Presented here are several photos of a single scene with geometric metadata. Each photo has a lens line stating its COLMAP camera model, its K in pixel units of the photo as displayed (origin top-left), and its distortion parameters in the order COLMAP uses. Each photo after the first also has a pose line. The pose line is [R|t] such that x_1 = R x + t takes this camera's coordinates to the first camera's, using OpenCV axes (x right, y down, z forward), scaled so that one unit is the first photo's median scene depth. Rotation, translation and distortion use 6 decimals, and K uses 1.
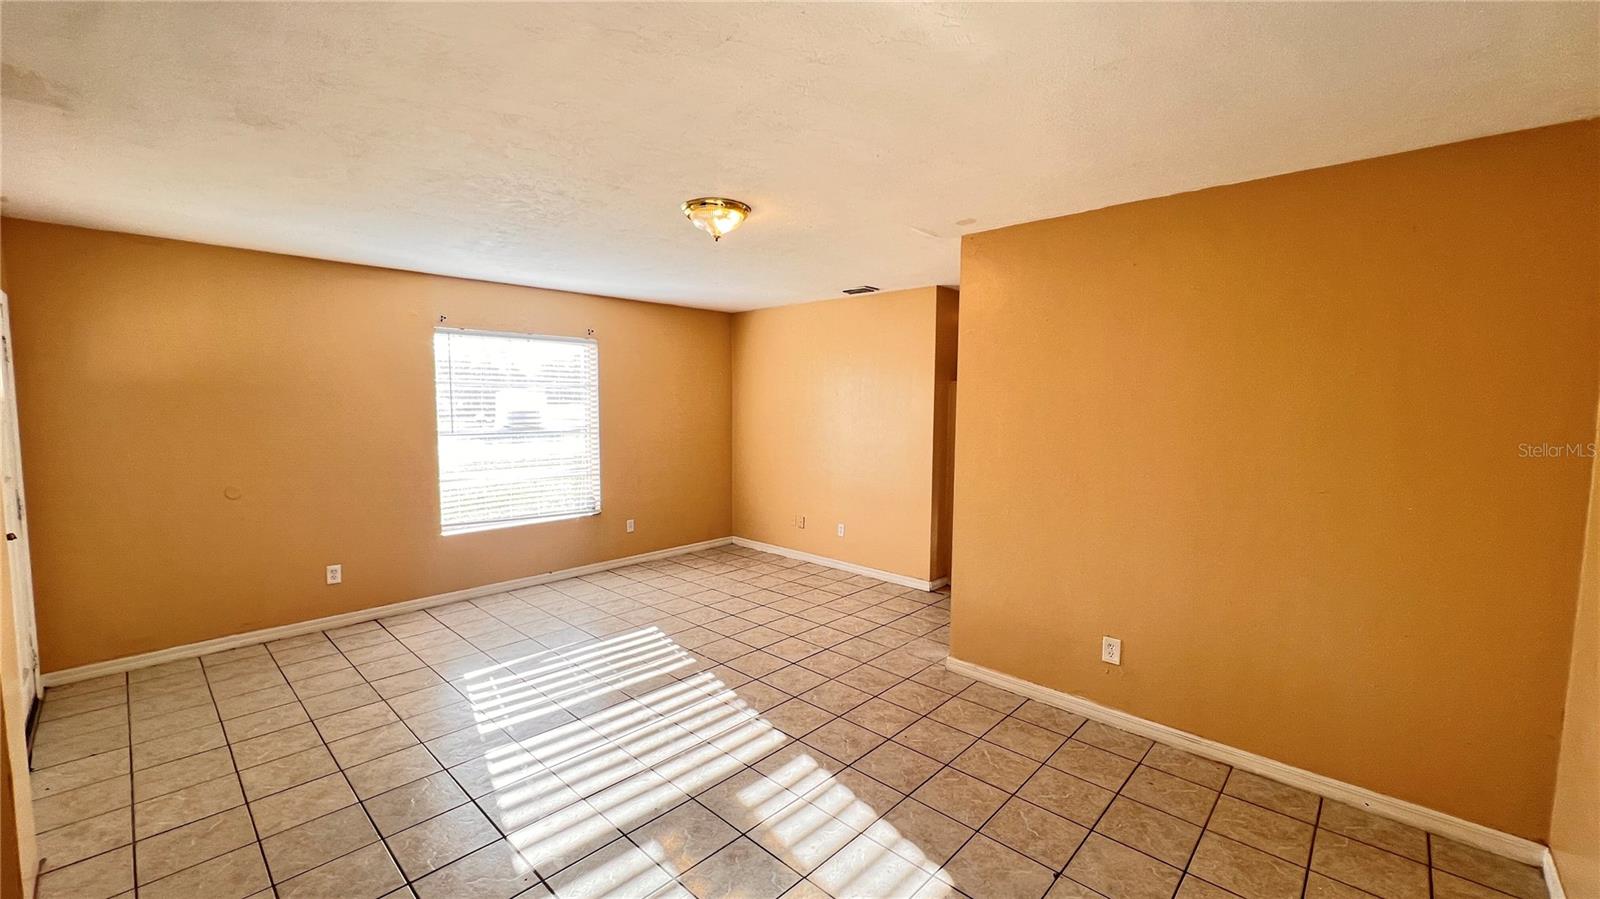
lens RADIAL K [[642.1, 0, 797.0], [0, 642.1, 454.8], [0, 0, 1]] dist [-0.001726, 0.000216]
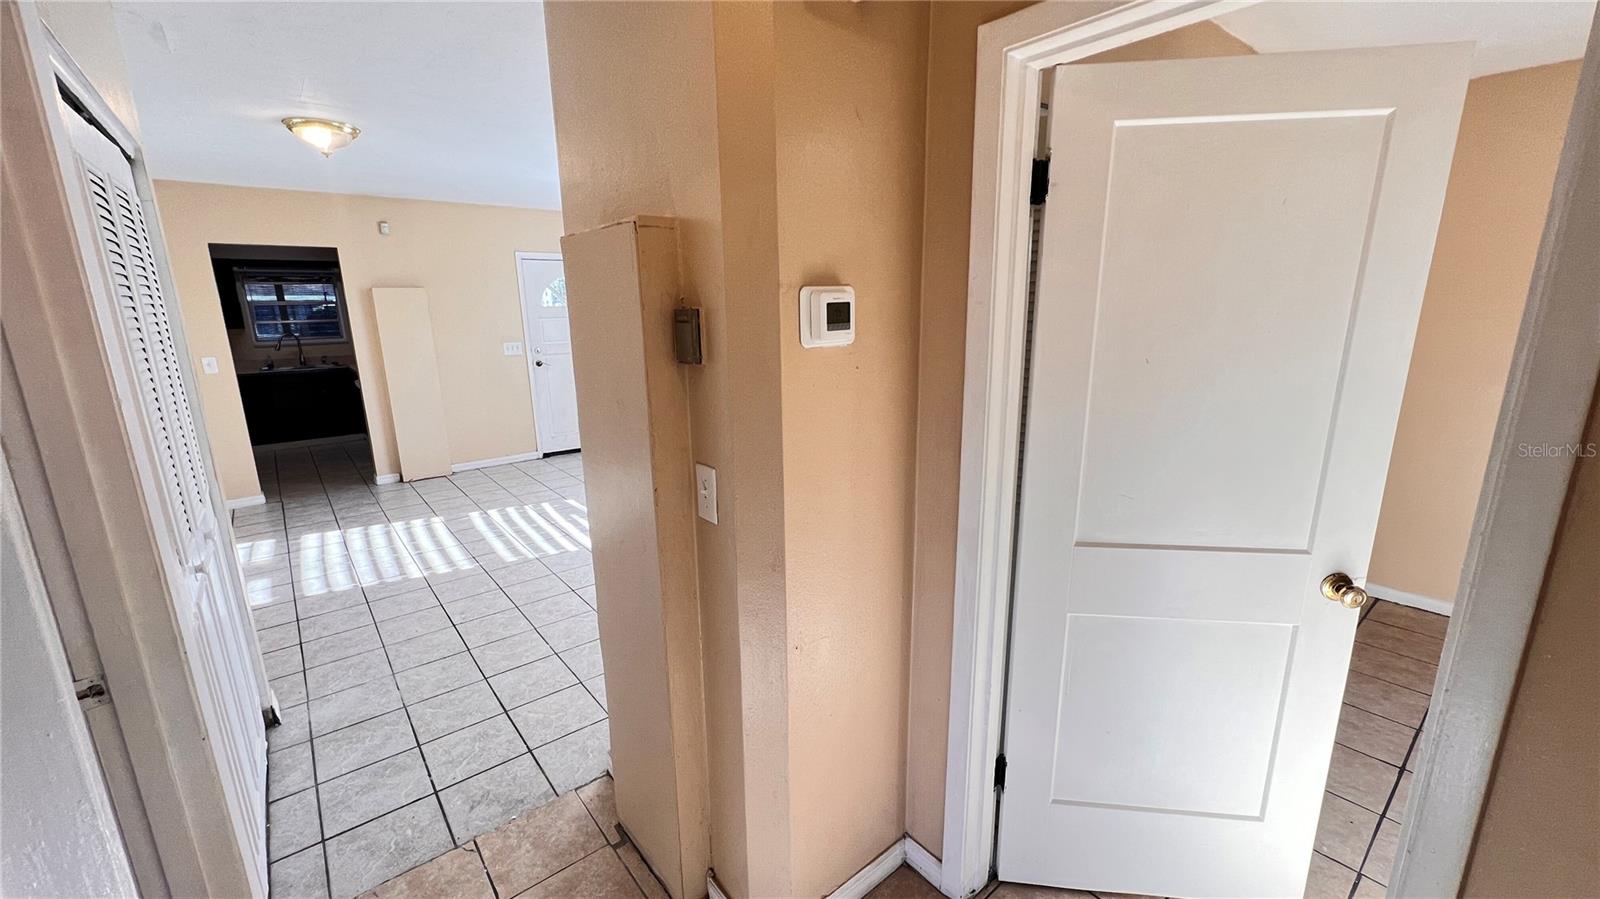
lens RADIAL K [[642.1, 0, 799.1], [0, 642.1, 452.2], [0, 0, 1]] dist [-0.001726, 0.000216]
pose [[-0.122210, 0.221795, -0.967405, 0.839408], [-0.076466, 0.969710, 0.231983, -0.141355], [0.989554, 0.102324, -0.101548, 1.743943]]
